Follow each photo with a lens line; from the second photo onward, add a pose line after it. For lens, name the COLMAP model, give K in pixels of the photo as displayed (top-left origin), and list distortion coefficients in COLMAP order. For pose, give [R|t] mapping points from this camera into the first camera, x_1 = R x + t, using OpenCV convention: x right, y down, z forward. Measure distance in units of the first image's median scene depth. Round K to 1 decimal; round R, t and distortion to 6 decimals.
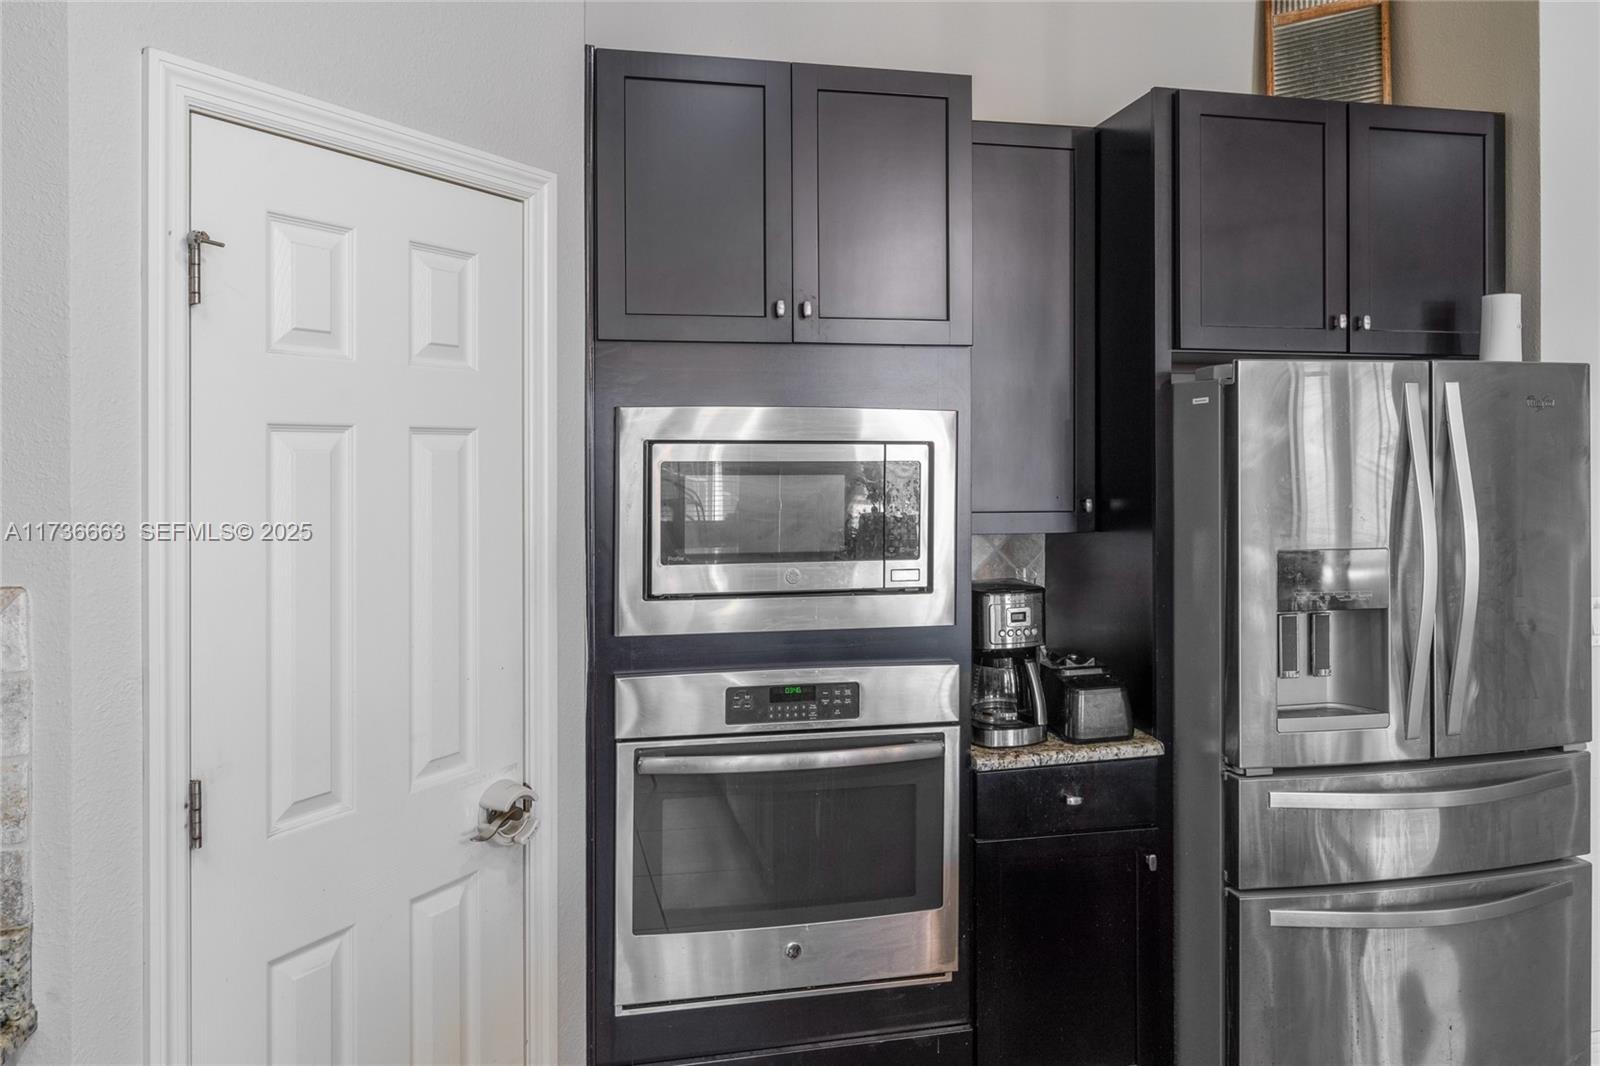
lens RADIAL K [[1068.4, 0, 792.8], [0, 1068.4, 452.2], [0, 0, 1]] dist [0.000852, 0.000266]
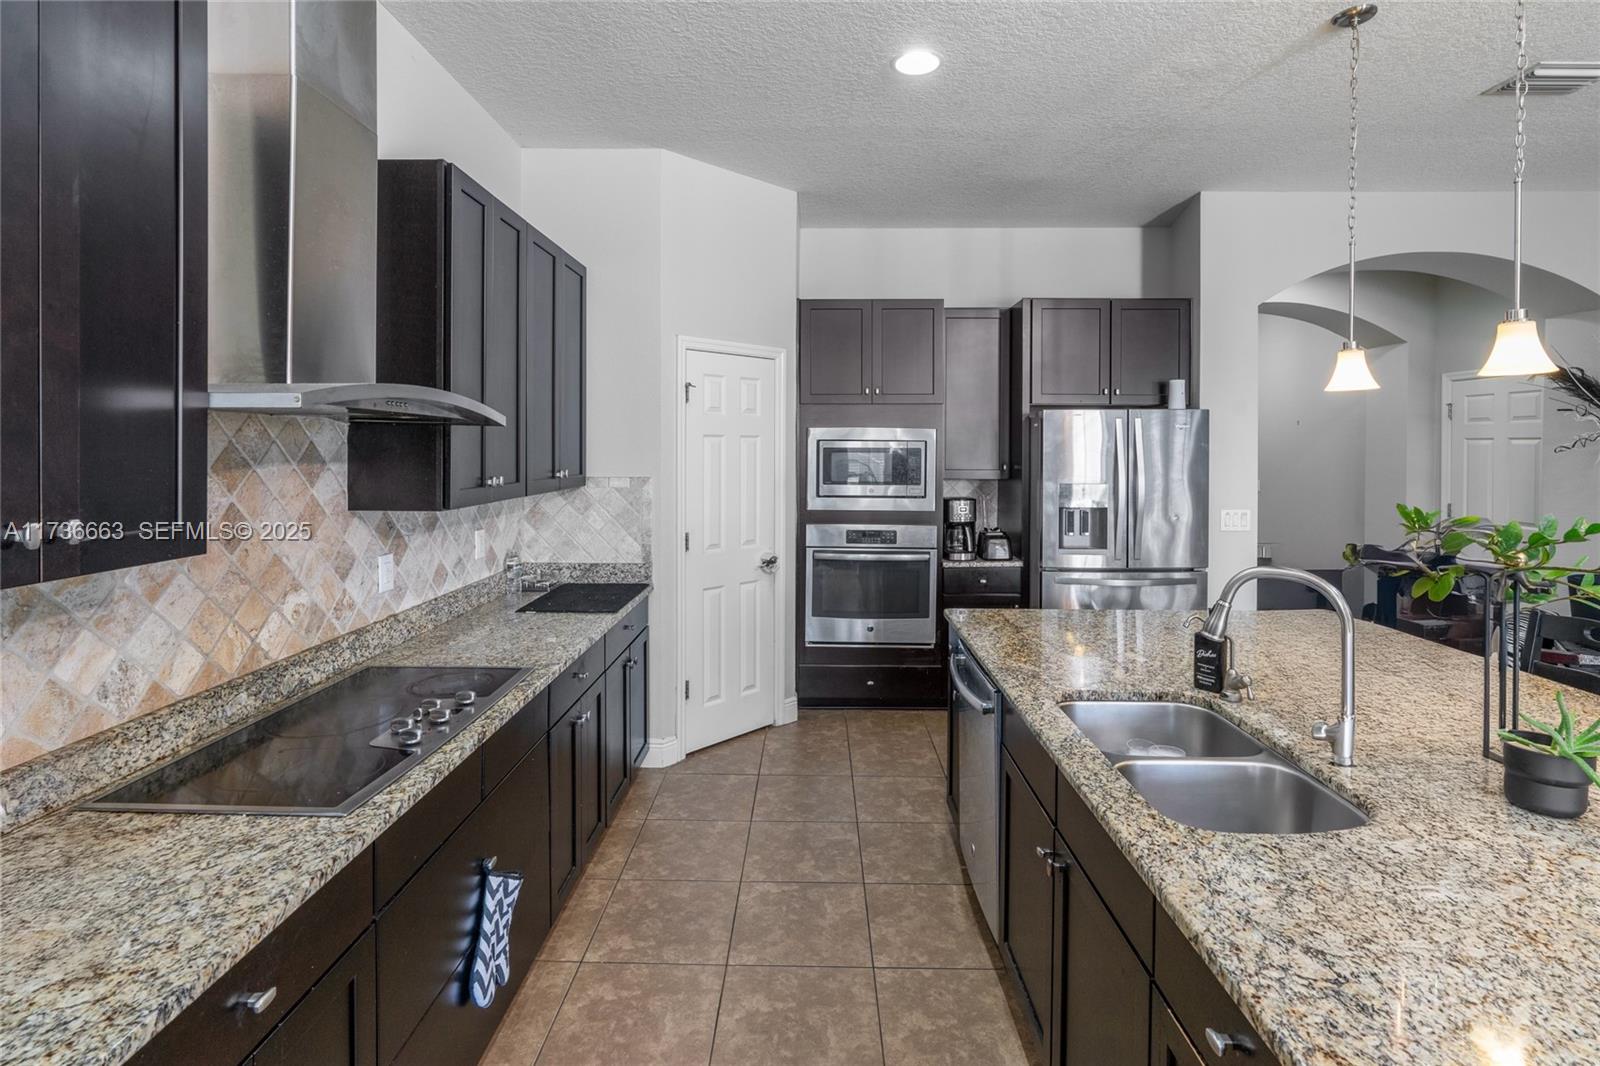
lens RADIAL K [[760.8, 0, 796.4], [0, 760.8, 454.9], [0, 0, 1]] dist [-0.011379, 0.004152]
pose [[0.974912, 0.008850, -0.222415, 0.236488], [-0.006242, 0.999903, 0.012425, 0.003831], [0.222503, -0.010725, 0.974873, -0.897098]]
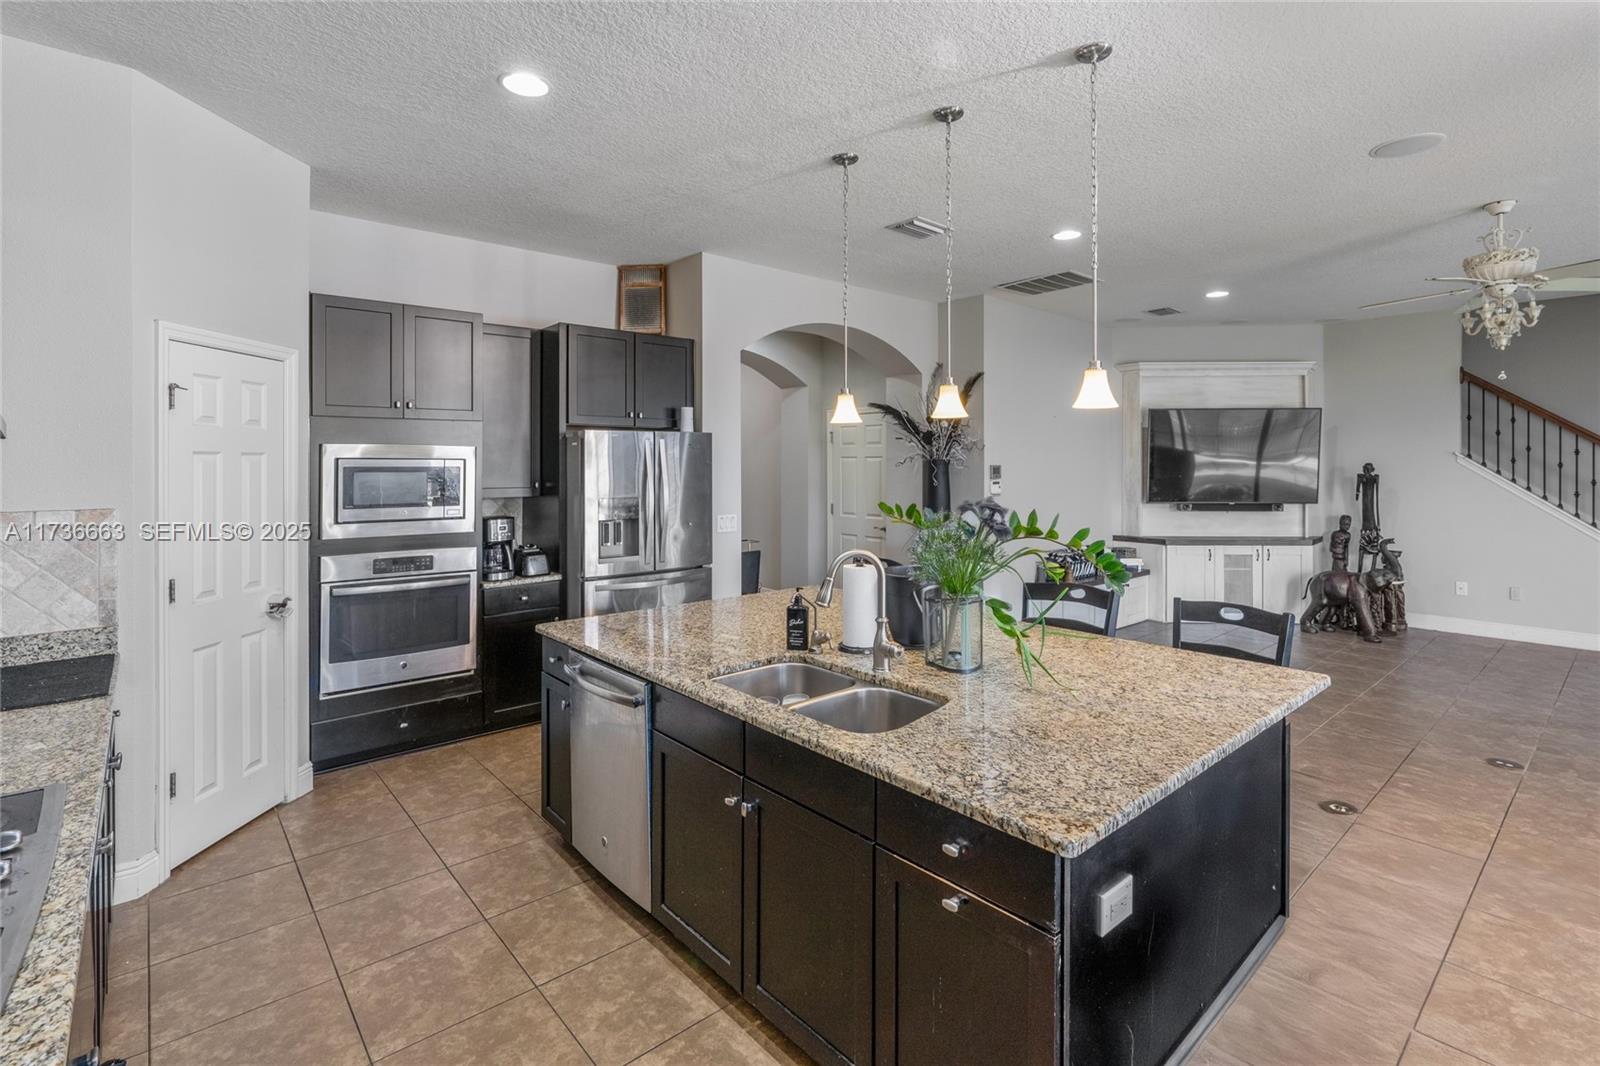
lens RADIAL K [[754.1, 0, 798.5], [0, 754.1, 463.2], [0, 0, 1]] dist [-0.010636, 0.001441]
pose [[0.870731, 0.001928, 0.491756, -0.058138], [-0.000992, 0.999997, -0.002165, 0.003540], [-0.491759, 0.001398, 0.870730, -0.937065]]
